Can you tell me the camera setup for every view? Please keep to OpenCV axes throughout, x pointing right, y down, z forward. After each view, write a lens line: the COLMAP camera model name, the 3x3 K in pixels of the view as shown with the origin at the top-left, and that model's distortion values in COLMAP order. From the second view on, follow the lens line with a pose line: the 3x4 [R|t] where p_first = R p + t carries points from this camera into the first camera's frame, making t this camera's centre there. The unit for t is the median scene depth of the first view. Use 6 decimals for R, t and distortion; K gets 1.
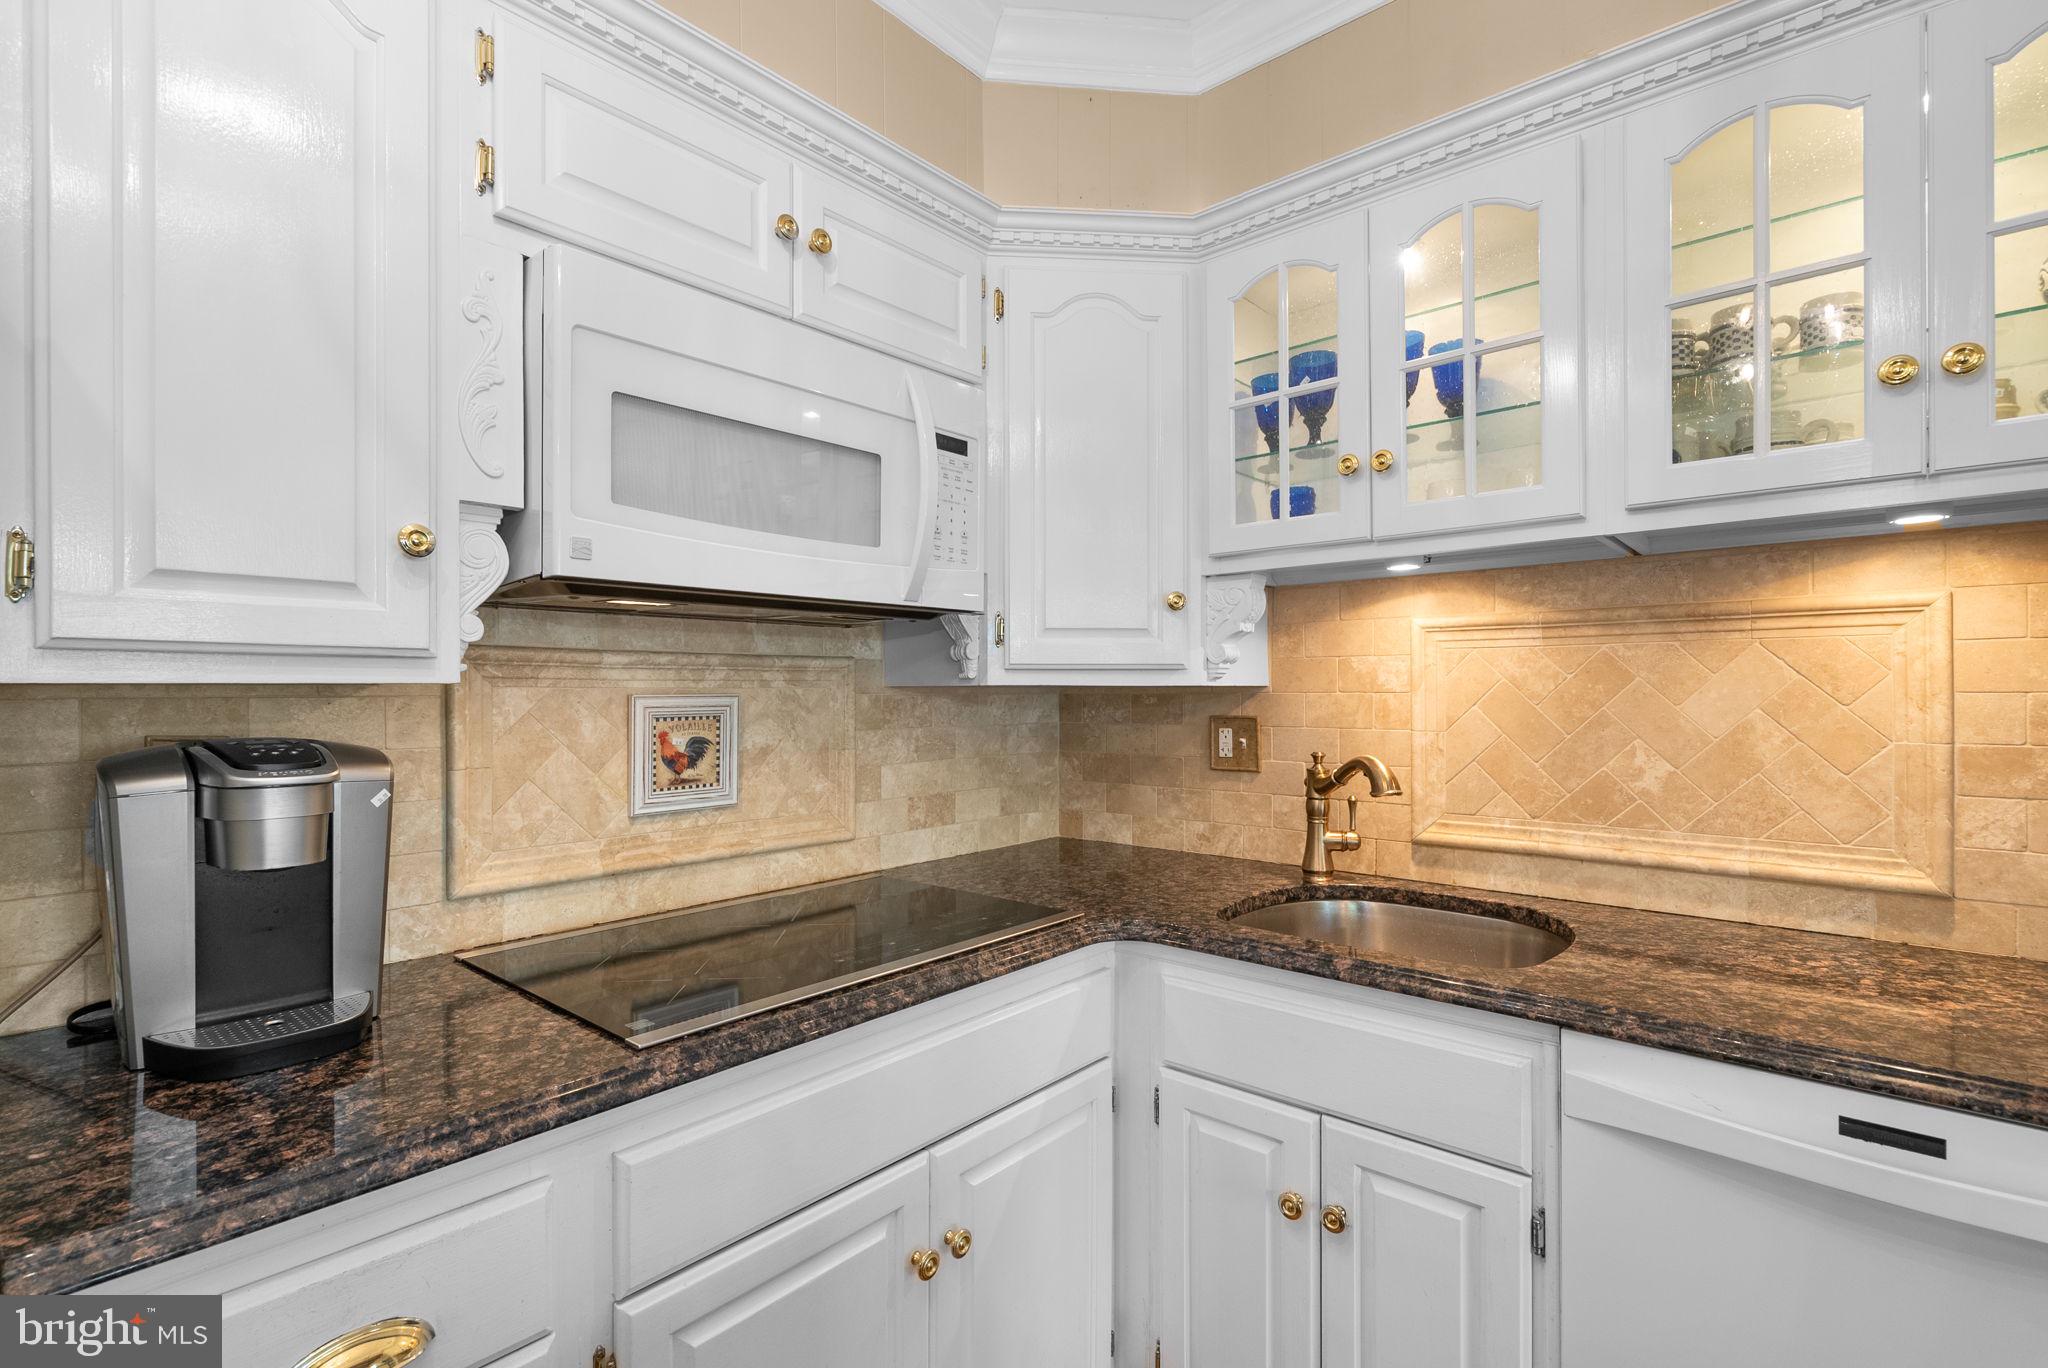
lens RADIAL K [[949.5, 0, 1024.0], [0, 949.5, 684.0], [0, 0, 1]] dist [-0.004373, -0.000305]
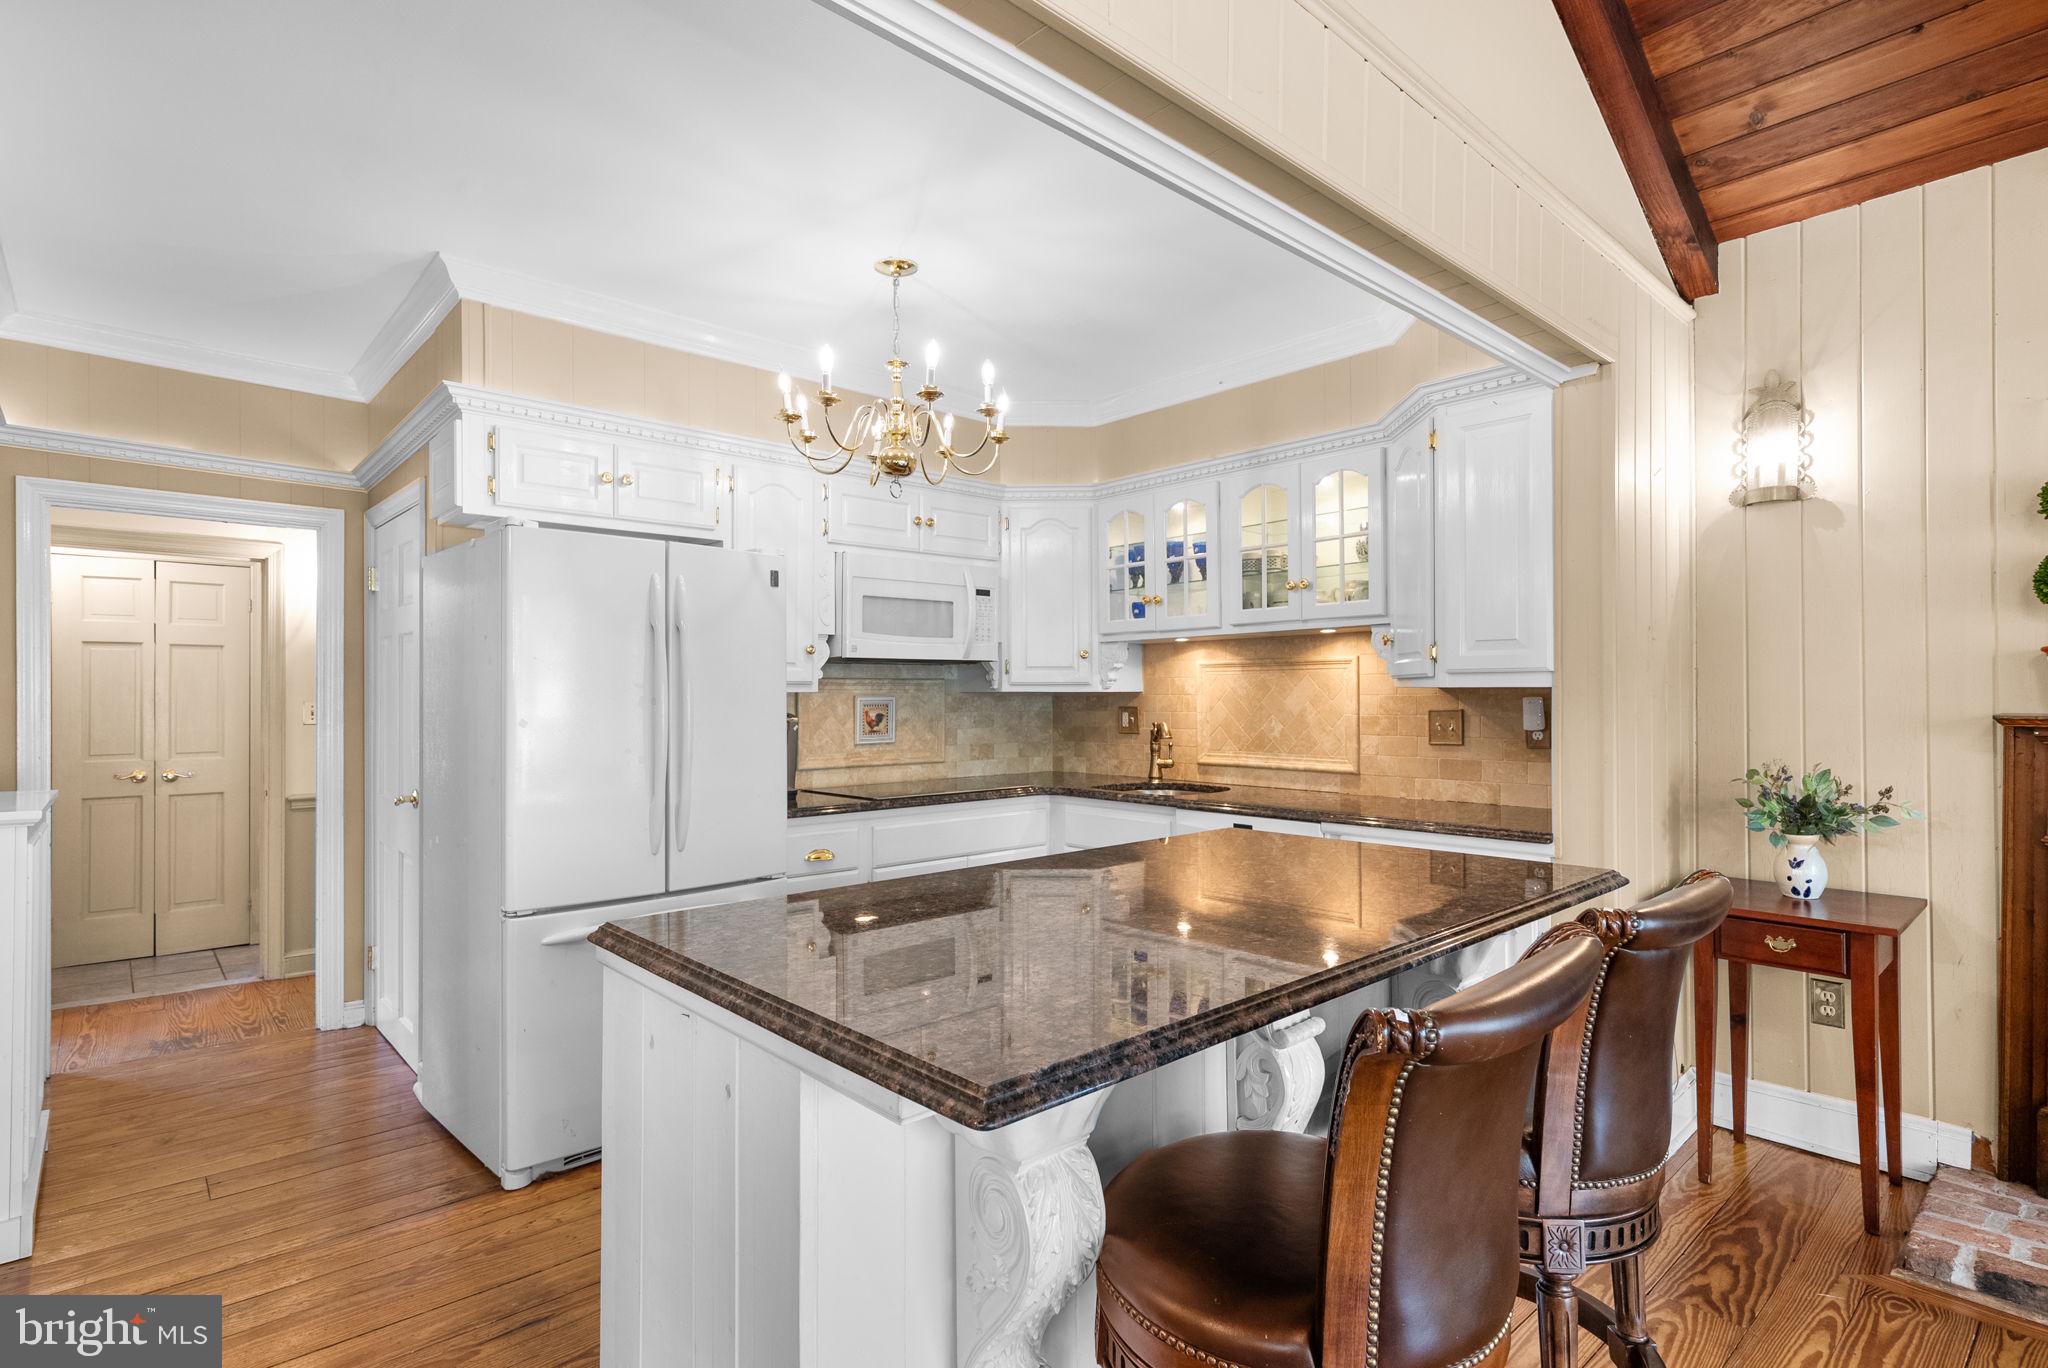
lens RADIAL K [[1011.4, 0, 1024.0], [0, 1011.4, 684.0], [0, 0, 1]] dist [-0.000826, -0.000080]
pose [[0.993439, -0.000915, -0.114361, 0.299306], [0.000706, 0.999998, -0.001866, -0.012895], [0.114362, 0.001773, 0.993438, -1.437732]]
